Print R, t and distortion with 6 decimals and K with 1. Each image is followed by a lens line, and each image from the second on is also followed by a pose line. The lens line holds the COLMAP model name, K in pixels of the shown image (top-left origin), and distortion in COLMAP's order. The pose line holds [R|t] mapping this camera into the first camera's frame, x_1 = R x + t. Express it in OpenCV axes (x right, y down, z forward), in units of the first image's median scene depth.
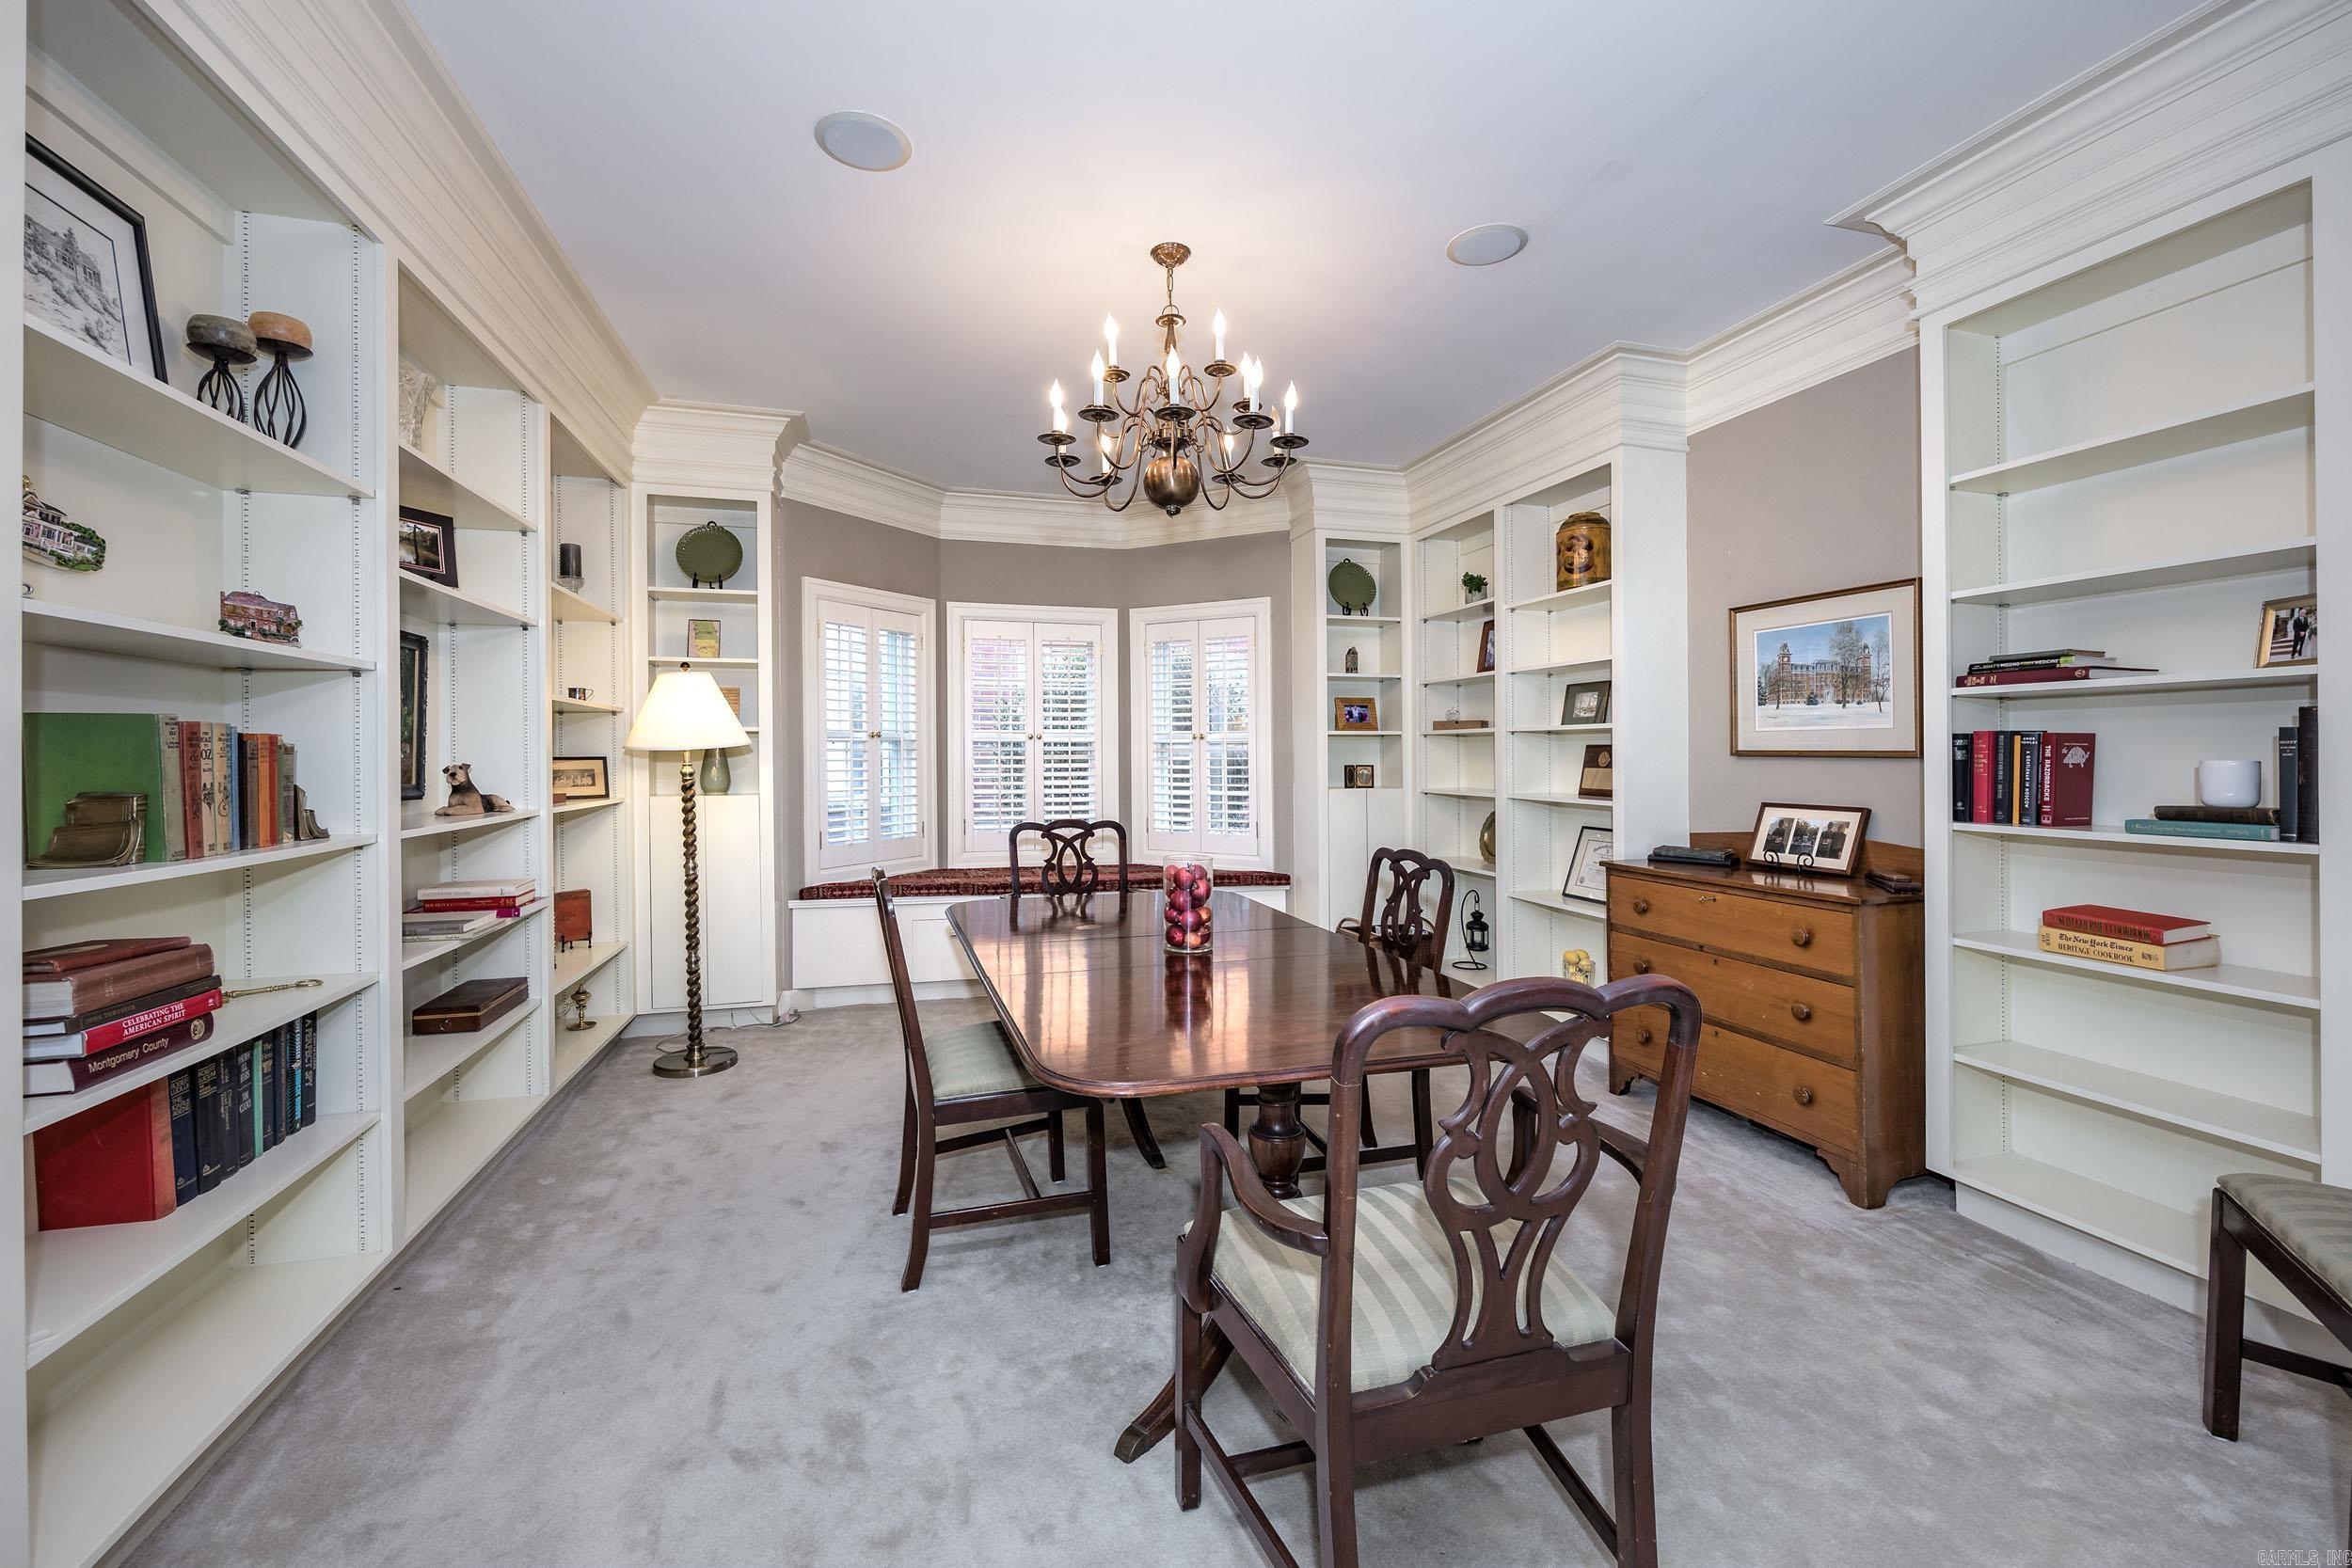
lens RADIAL K [[980.0, 0, 1178.6], [0, 980.0, 764.1], [0, 0, 1]] dist [0.001922, -0.001342]
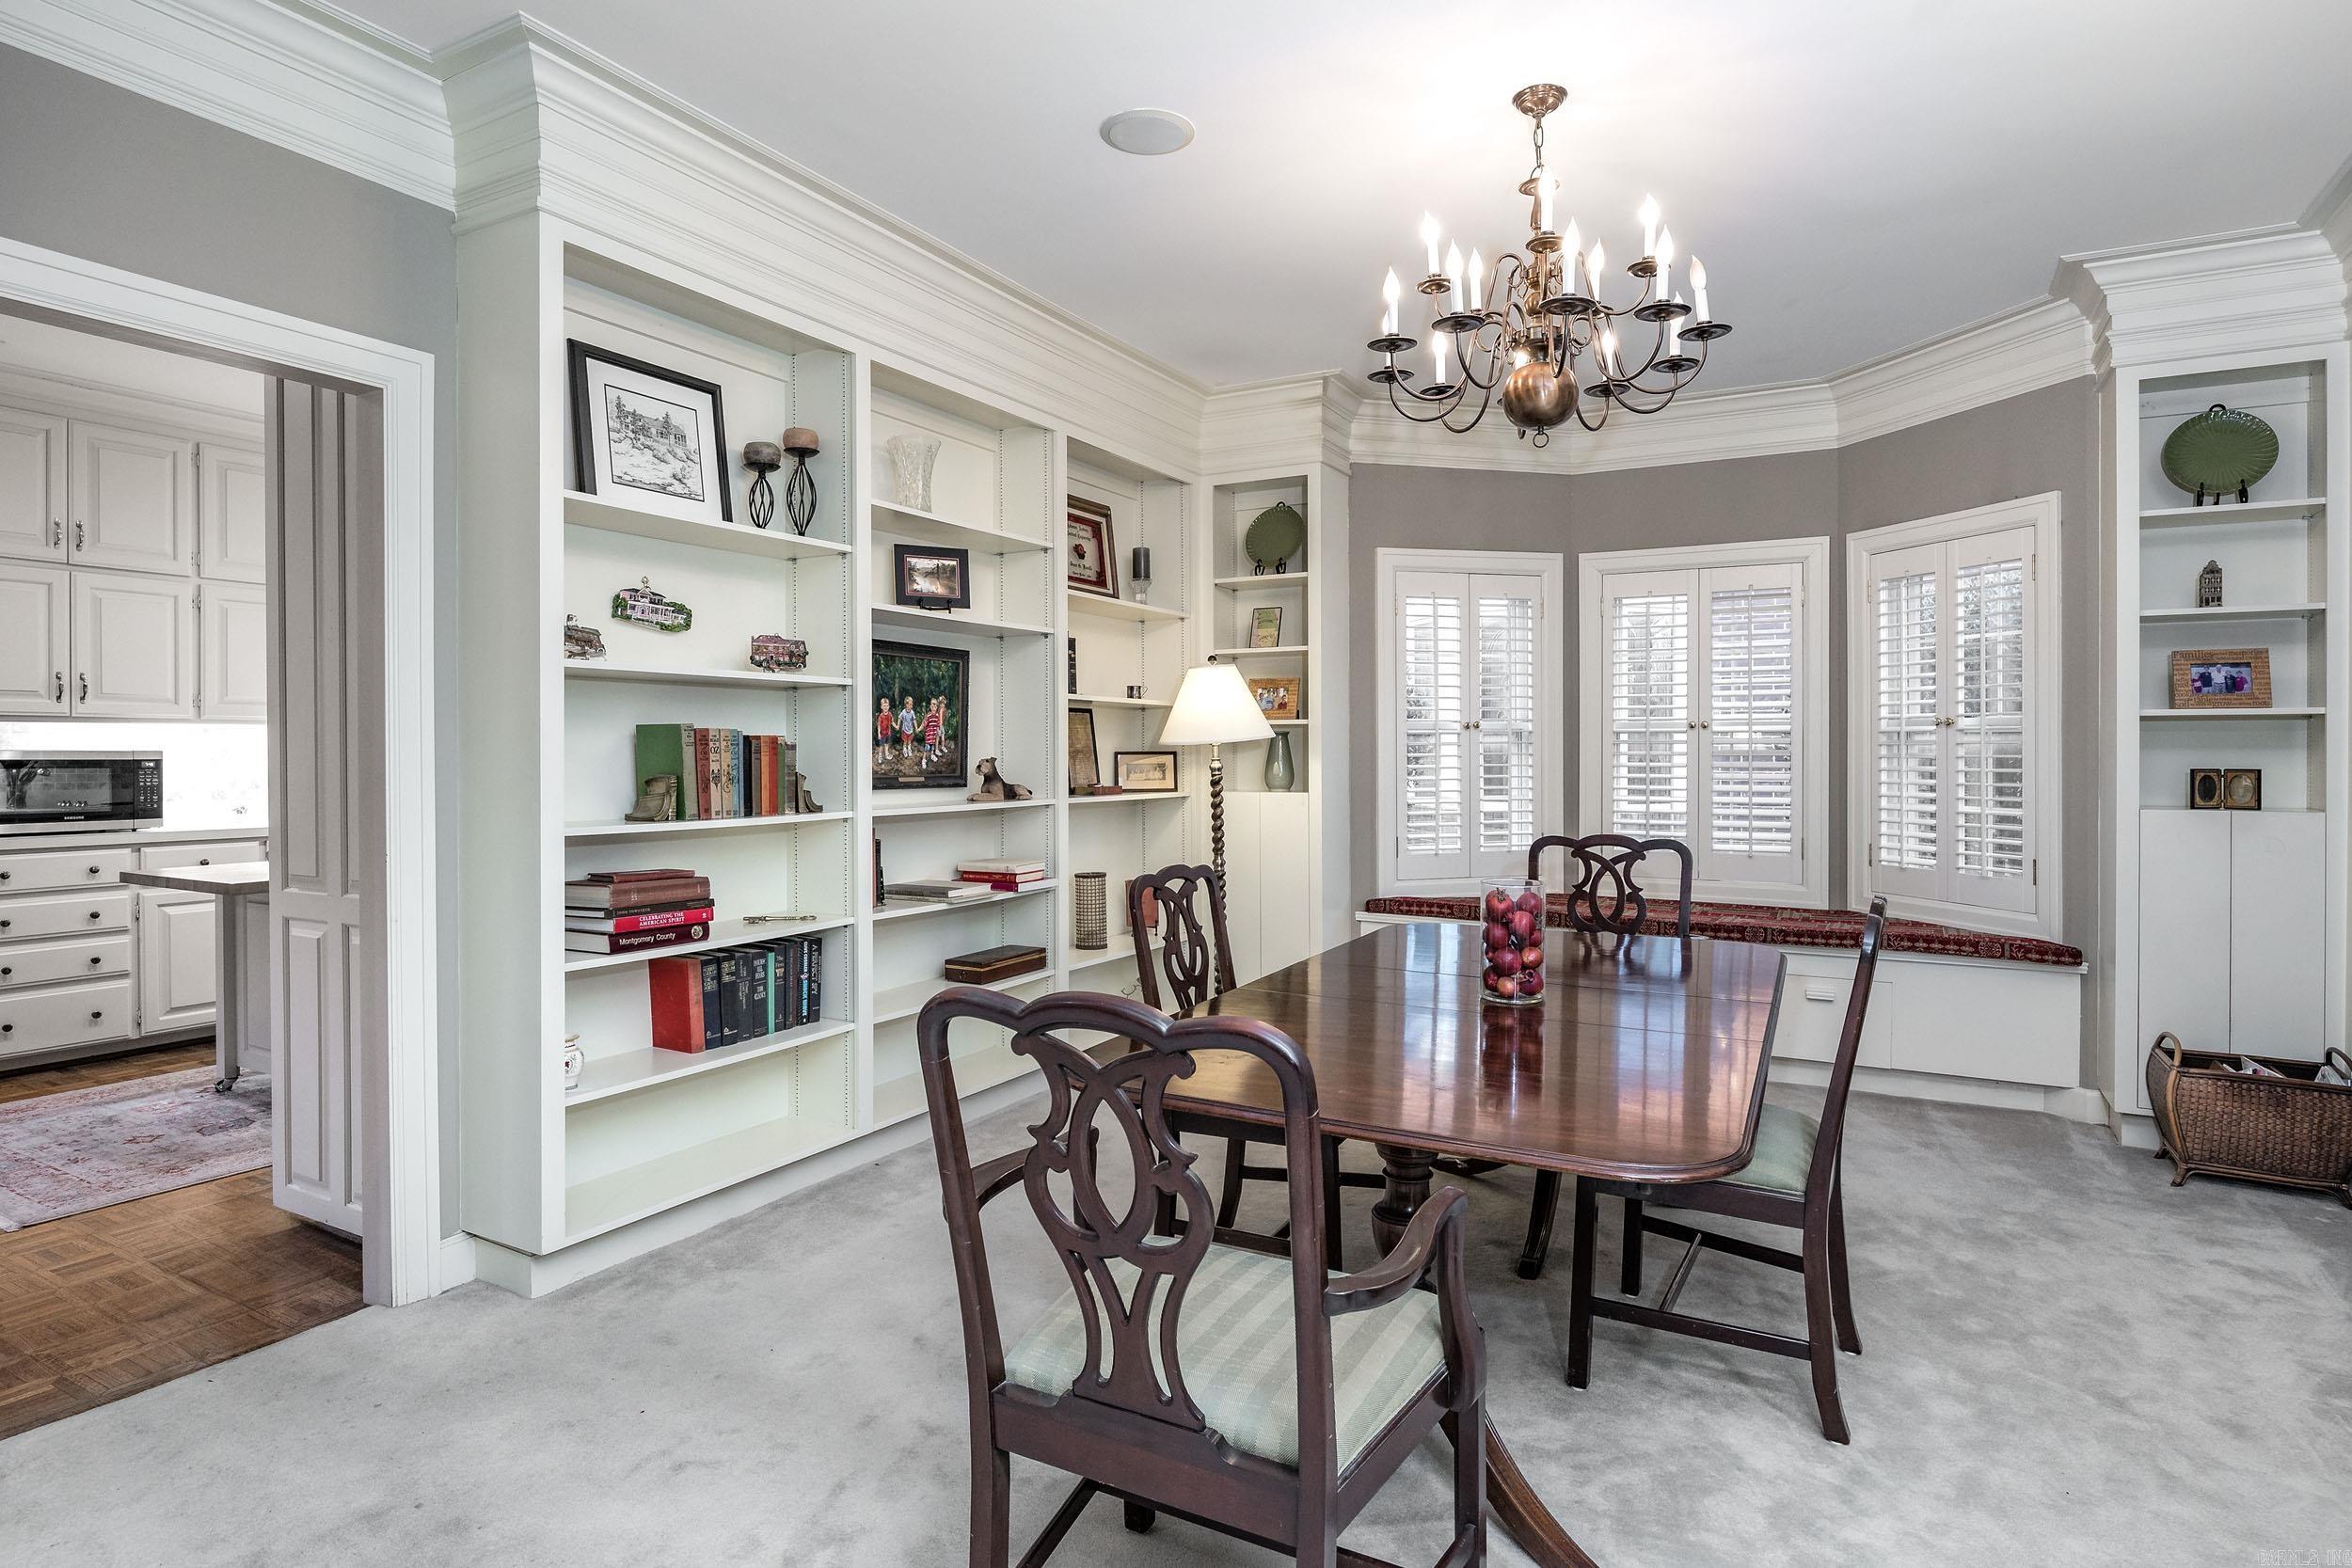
lens RADIAL K [[1293.6, 0, 1174.8], [0, 1293.6, 789.1], [0, 0, 1]] dist [-0.007639, -0.002146]
pose [[0.694549, 0.023562, -0.719059, 0.407796], [-0.007155, 0.999640, 0.025845, -0.002912], [0.719410, -0.012805, 0.694468, 0.064842]]
